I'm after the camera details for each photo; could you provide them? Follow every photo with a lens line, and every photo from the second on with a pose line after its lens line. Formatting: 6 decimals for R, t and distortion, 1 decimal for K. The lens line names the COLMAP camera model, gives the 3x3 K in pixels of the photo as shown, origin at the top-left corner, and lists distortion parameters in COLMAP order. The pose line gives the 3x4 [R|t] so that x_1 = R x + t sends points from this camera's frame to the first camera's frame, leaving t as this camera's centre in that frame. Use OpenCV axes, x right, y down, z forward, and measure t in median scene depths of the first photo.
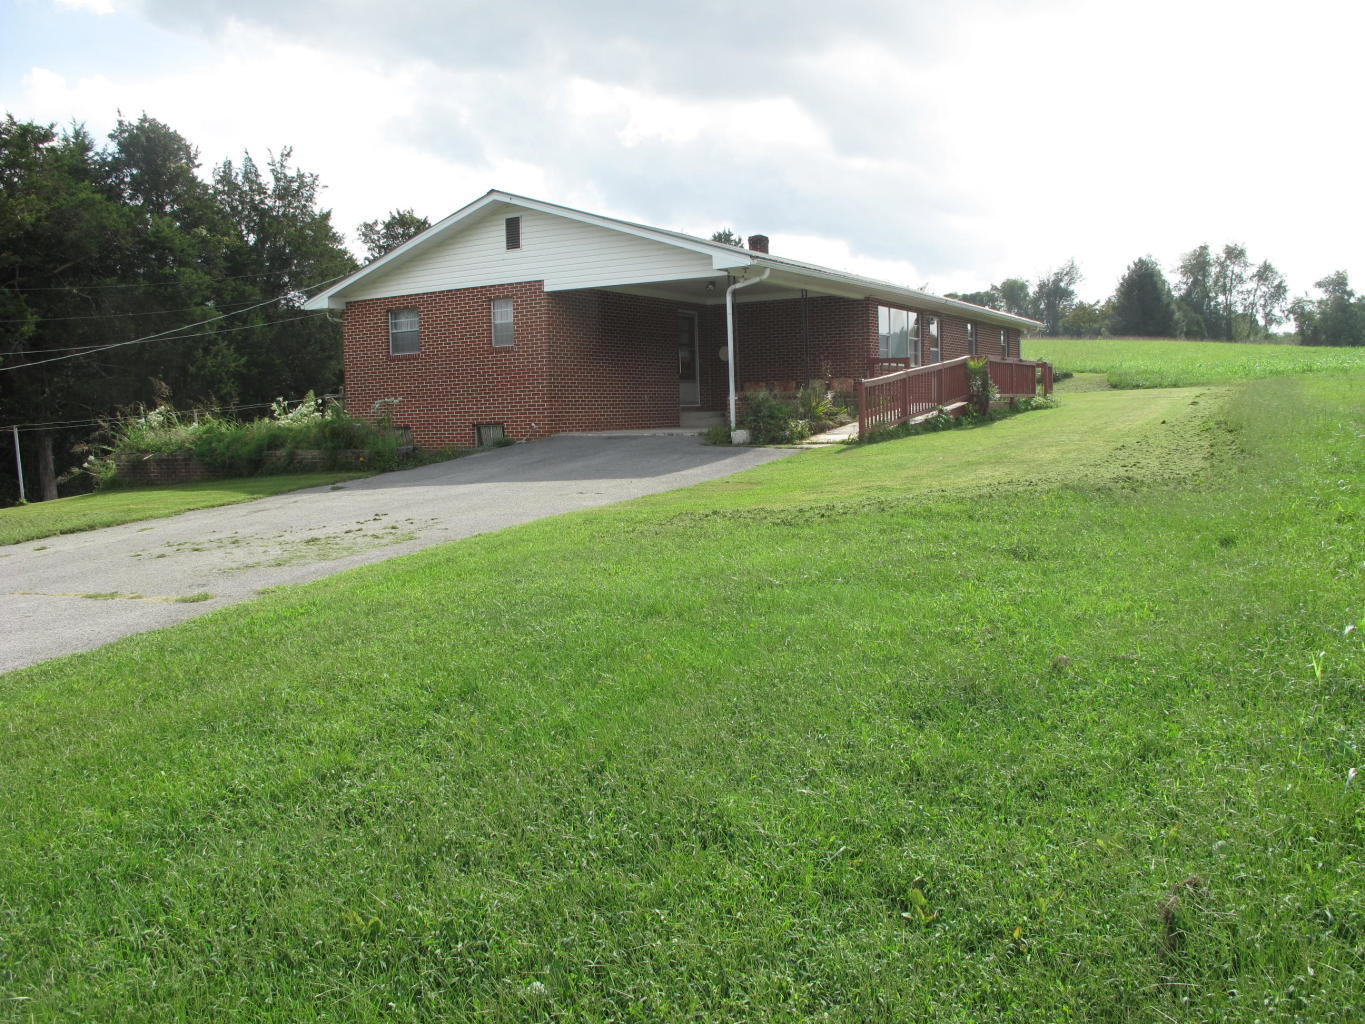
lens RADIAL K [[1148.7, 0, 687.6], [0, 1148.7, 499.1], [0, 0, 1]] dist [-0.152356, 0.114634]
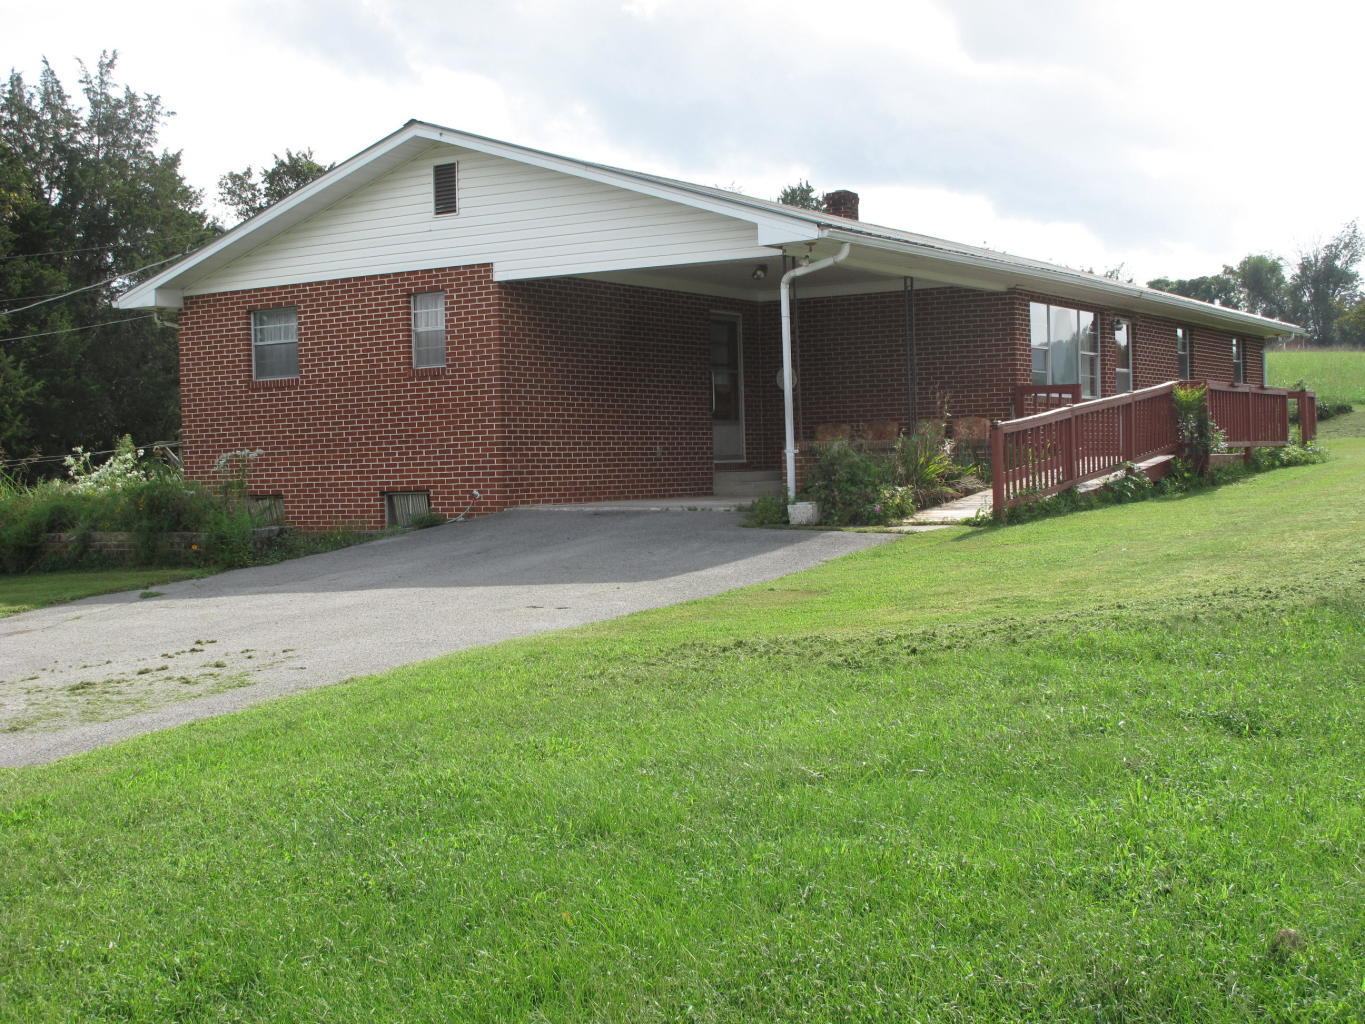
lens RADIAL K [[1795.0, 0, 682.5], [0, 1795.0, 512.0], [0, 0, 1]] dist [-0.083497, 0.023130]
pose [[0.999358, 0.001200, -0.035801, 0.014081], [-0.002999, 0.998732, -0.050251, -0.005255], [0.035696, 0.050327, 0.998095, 0.022301]]
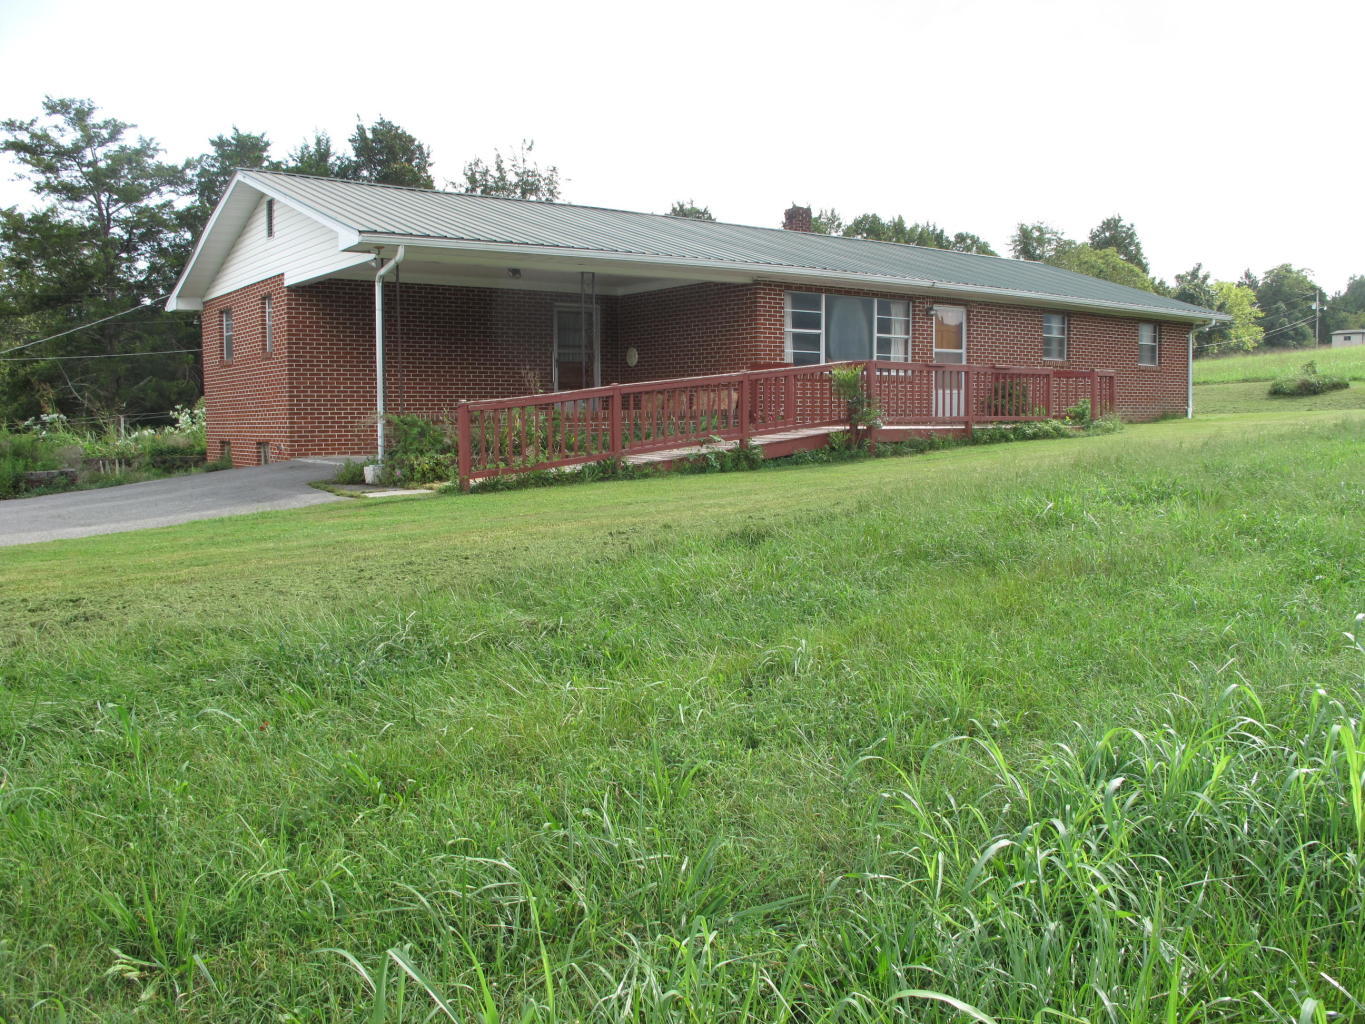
lens RADIAL K [[1148.7, 0, 687.6], [0, 1148.7, 499.1], [0, 0, 1]] dist [-0.152356, 0.114634]
pose [[0.919285, 0.050274, -0.390368, 0.474576], [-0.048566, 0.998718, 0.014254, -0.053147], [0.390585, 0.005855, 0.920548, 0.361898]]
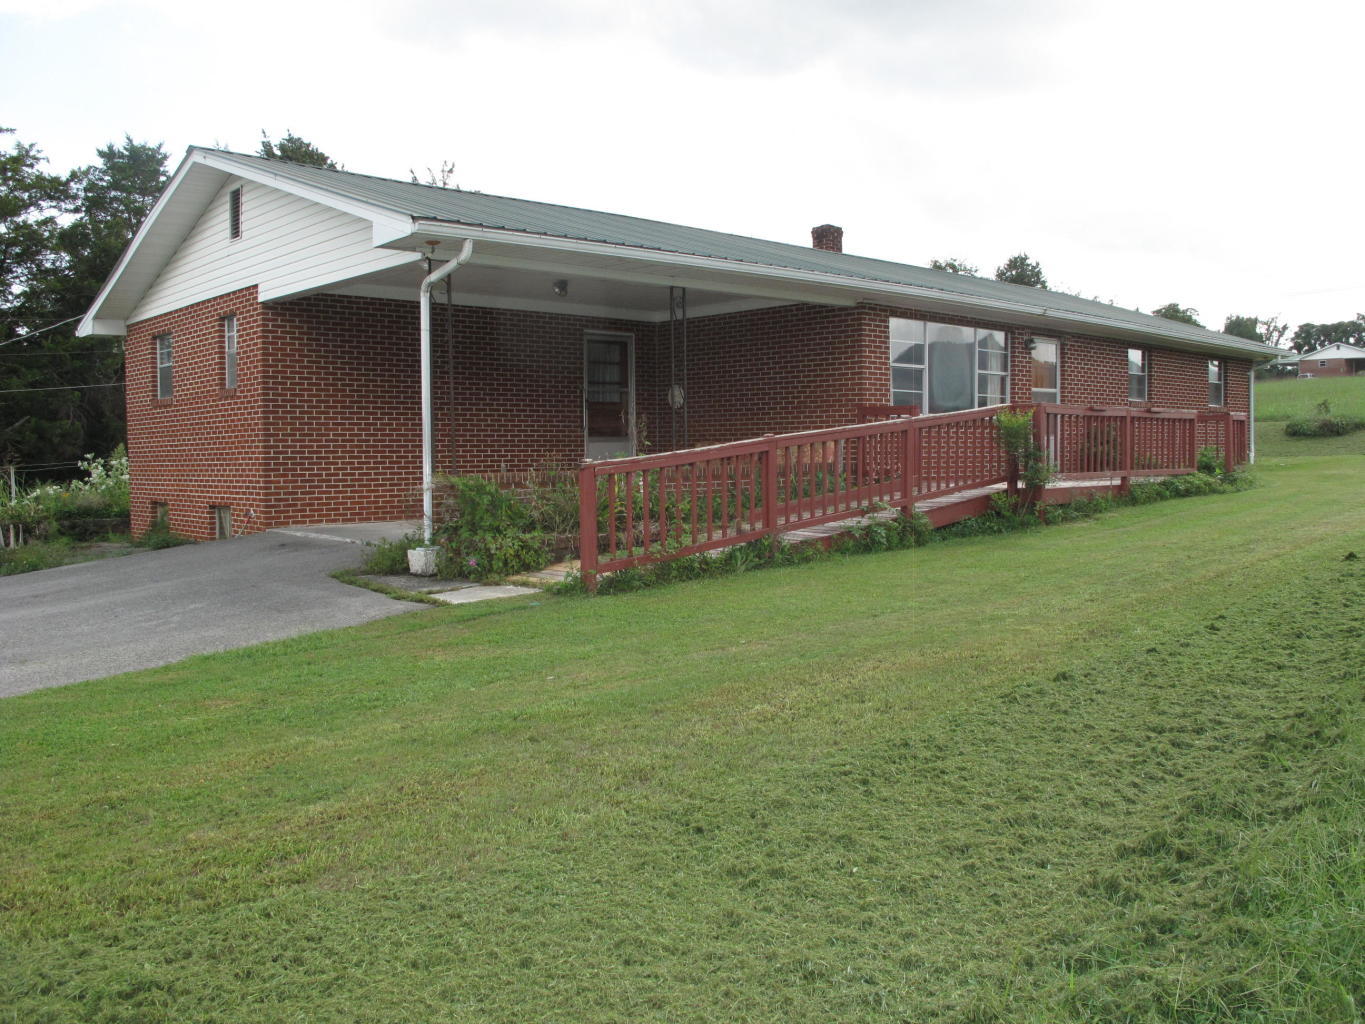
lens RADIAL K [[1148.7, 0, 687.6], [0, 1148.7, 499.1], [0, 0, 1]] dist [-0.152356, 0.114634]
pose [[0.955909, 0.030239, -0.292103, 0.286852], [-0.038735, 0.998977, -0.023342, -0.068113], [0.291099, 0.033628, 0.956102, 0.481042]]
